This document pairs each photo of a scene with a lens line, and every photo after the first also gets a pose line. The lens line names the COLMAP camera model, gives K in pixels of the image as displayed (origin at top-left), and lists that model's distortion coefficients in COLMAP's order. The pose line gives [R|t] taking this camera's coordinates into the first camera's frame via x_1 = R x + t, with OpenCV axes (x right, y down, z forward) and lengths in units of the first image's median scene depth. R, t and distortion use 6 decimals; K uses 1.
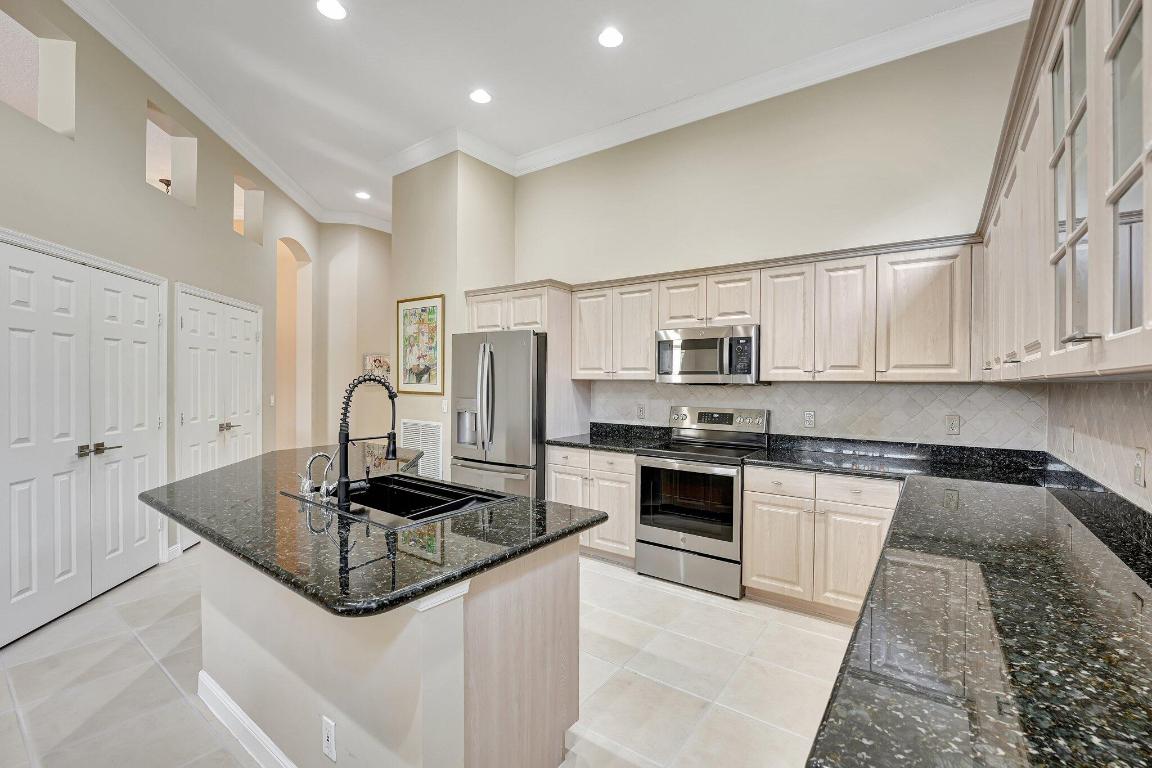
lens RADIAL K [[522.0, 0, 576.0], [0, 522.0, 384.0], [0, 0, 1]] dist [0.000186, -0.000058]
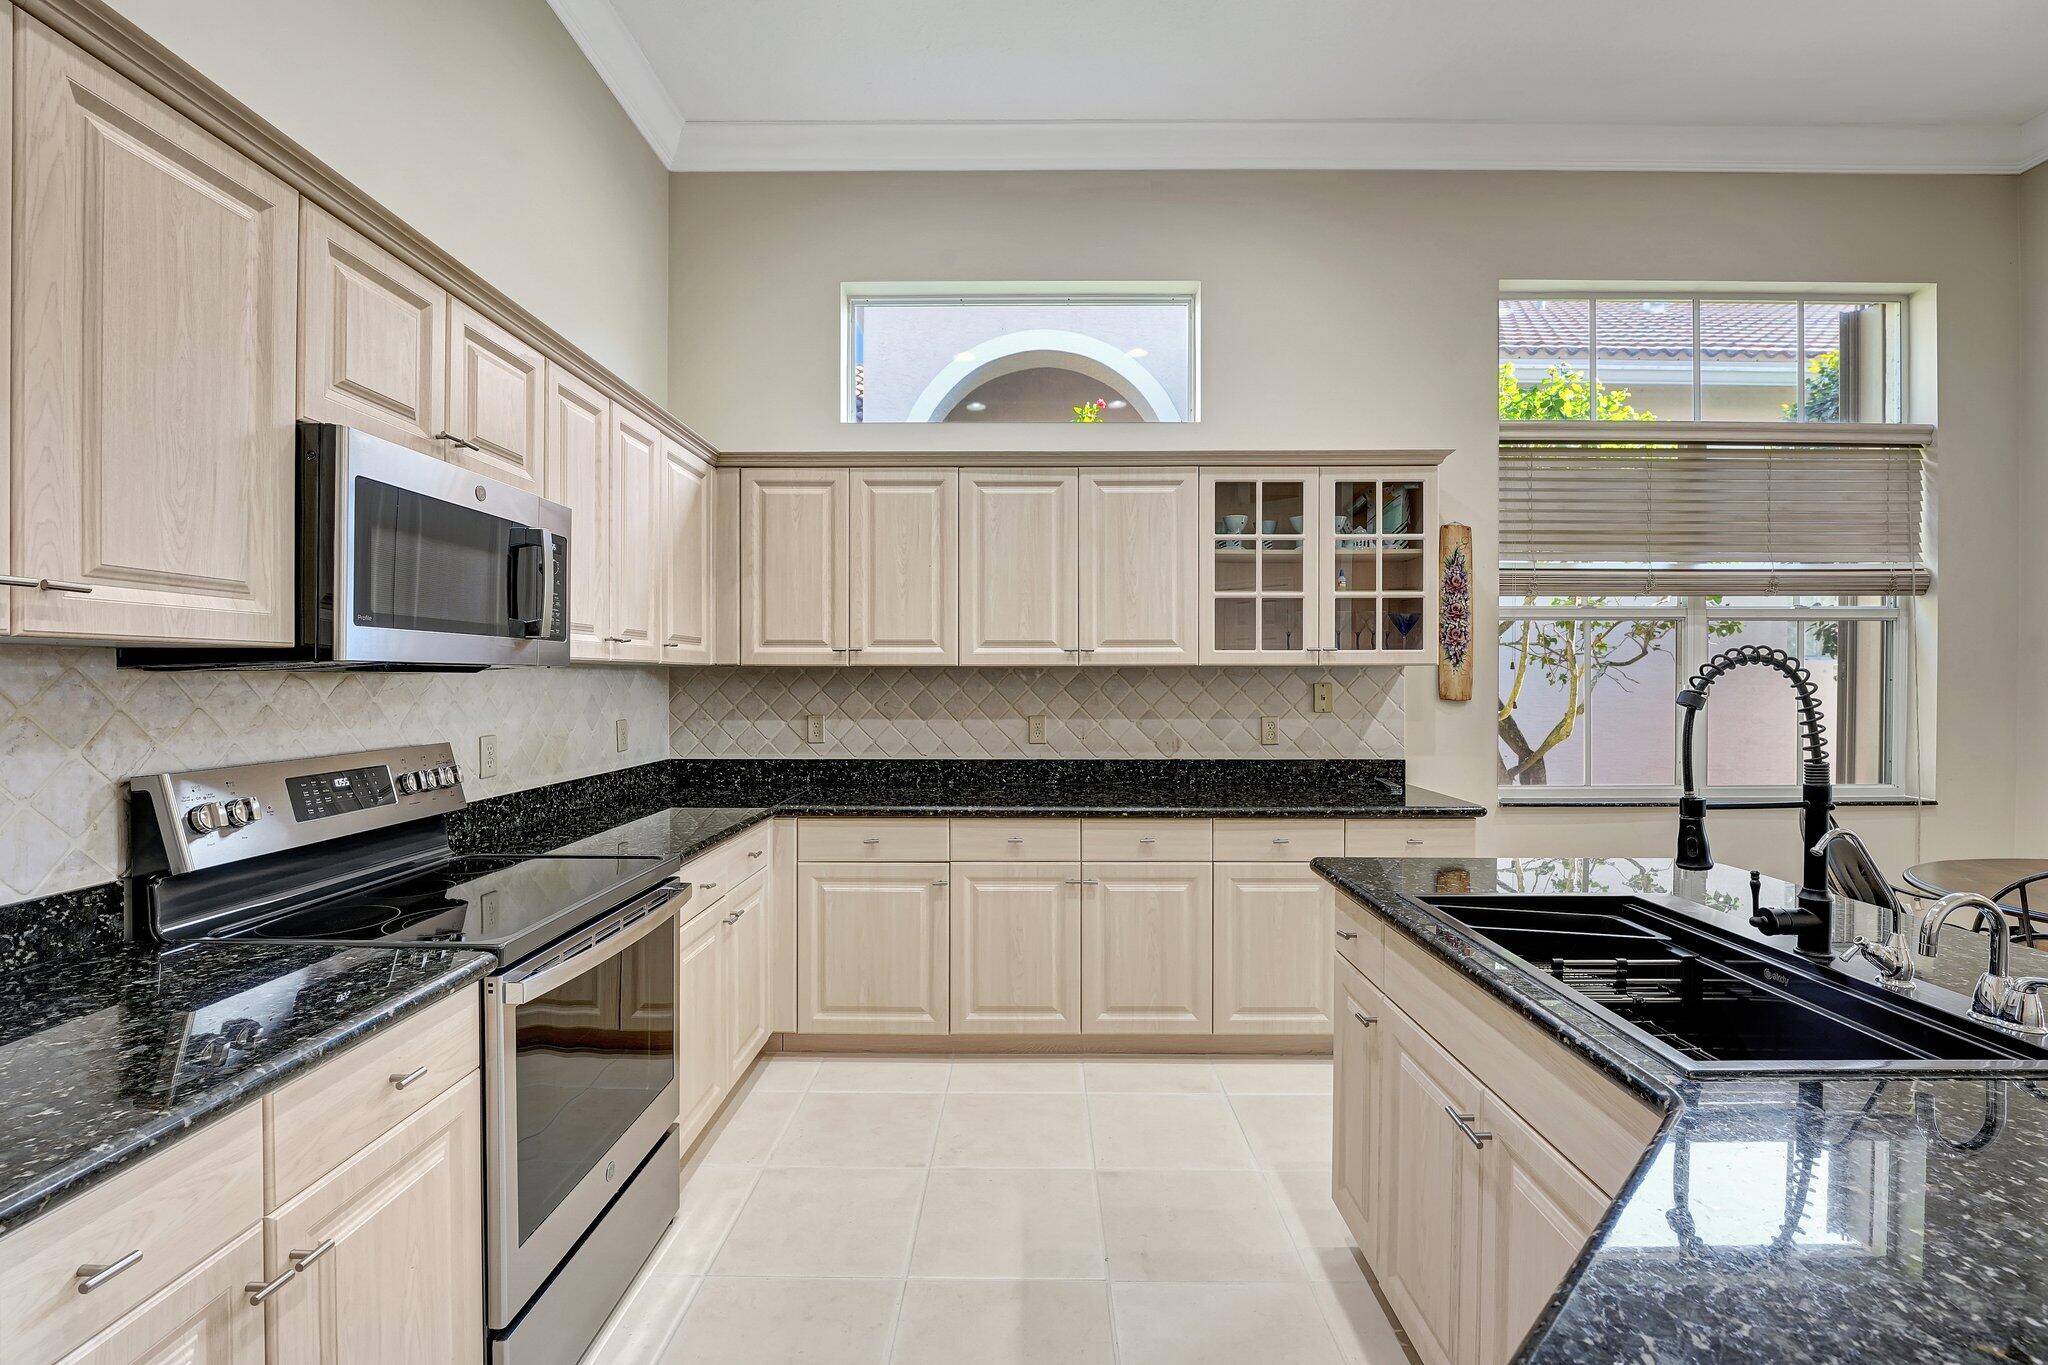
lens RADIAL K [[921.6, 0, 1024.0], [0, 921.6, 682.5], [0, 0, 1]] dist [-0.002388, -0.000301]
pose [[-0.592206, -0.012522, 0.805689, -0.310548], [-0.003812, 0.999912, 0.012739, 0.000537], [-0.805777, 0.004473, -0.592202, 0.936953]]
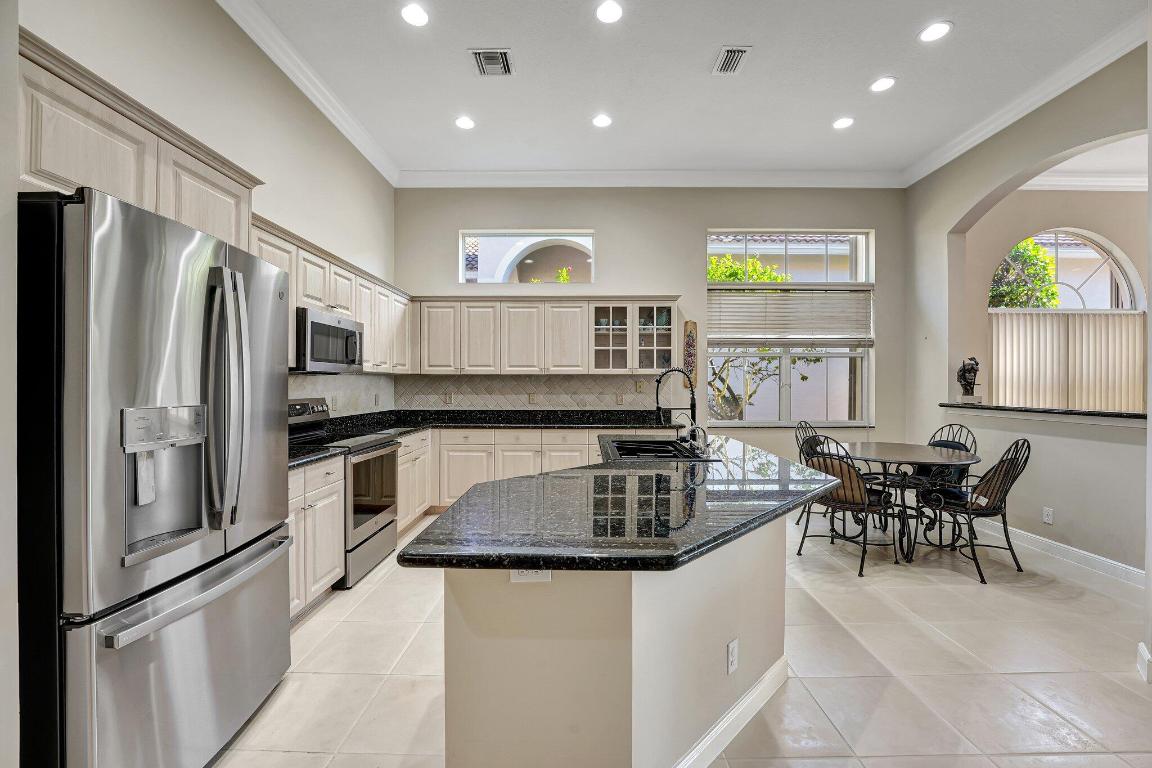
lens RADIAL K [[484.2, 0, 576.0], [0, 484.2, 384.0], [0, 0, 1]] dist [-0.001776, 0.000099]
pose [[-0.587210, -0.008537, 0.809390, -0.676296], [-0.004258, 0.999963, 0.007458, 0.010345], [-0.809424, 0.000933, -0.587225, 1.039410]]
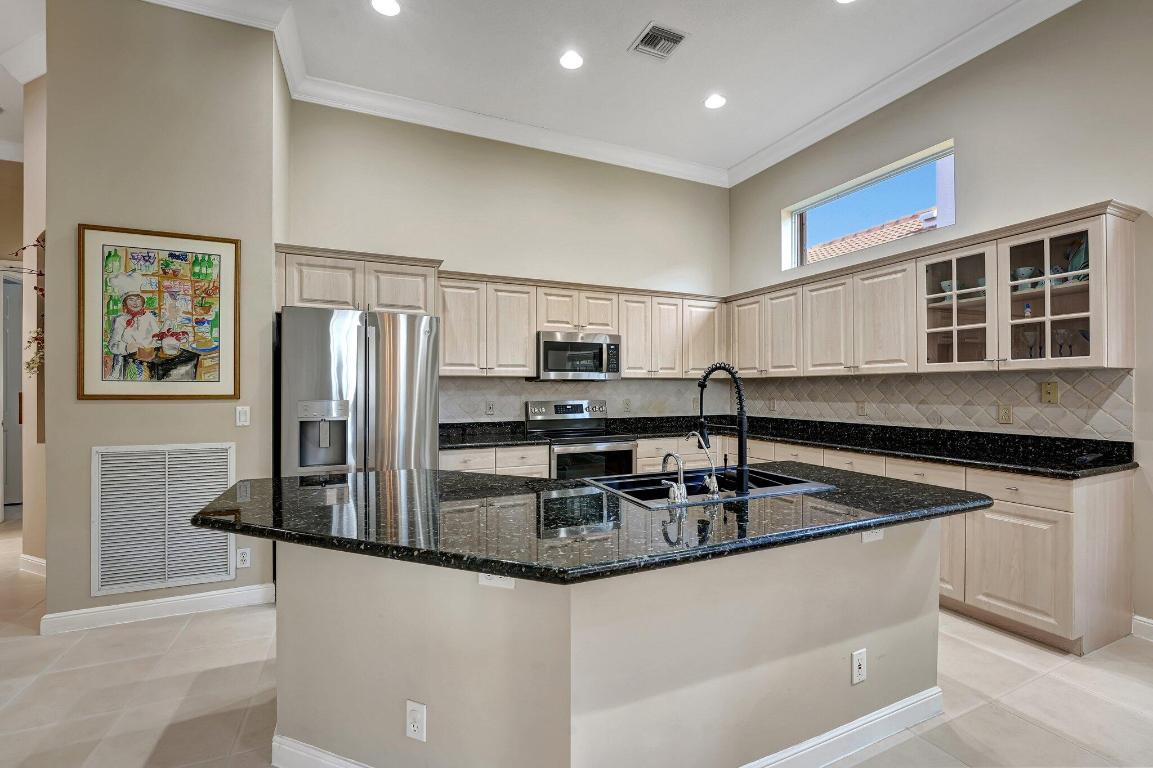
lens RADIAL K [[495.8, 0, 576.5], [0, 495.8, 384.0], [0, 0, 1]] dist [-0.001184, -0.000166]
pose [[0.489368, -0.002797, 0.872073, -0.670909], [0.008696, 0.999961, -0.001673, 0.009260], [-0.872034, 0.008402, 0.489374, 0.402484]]
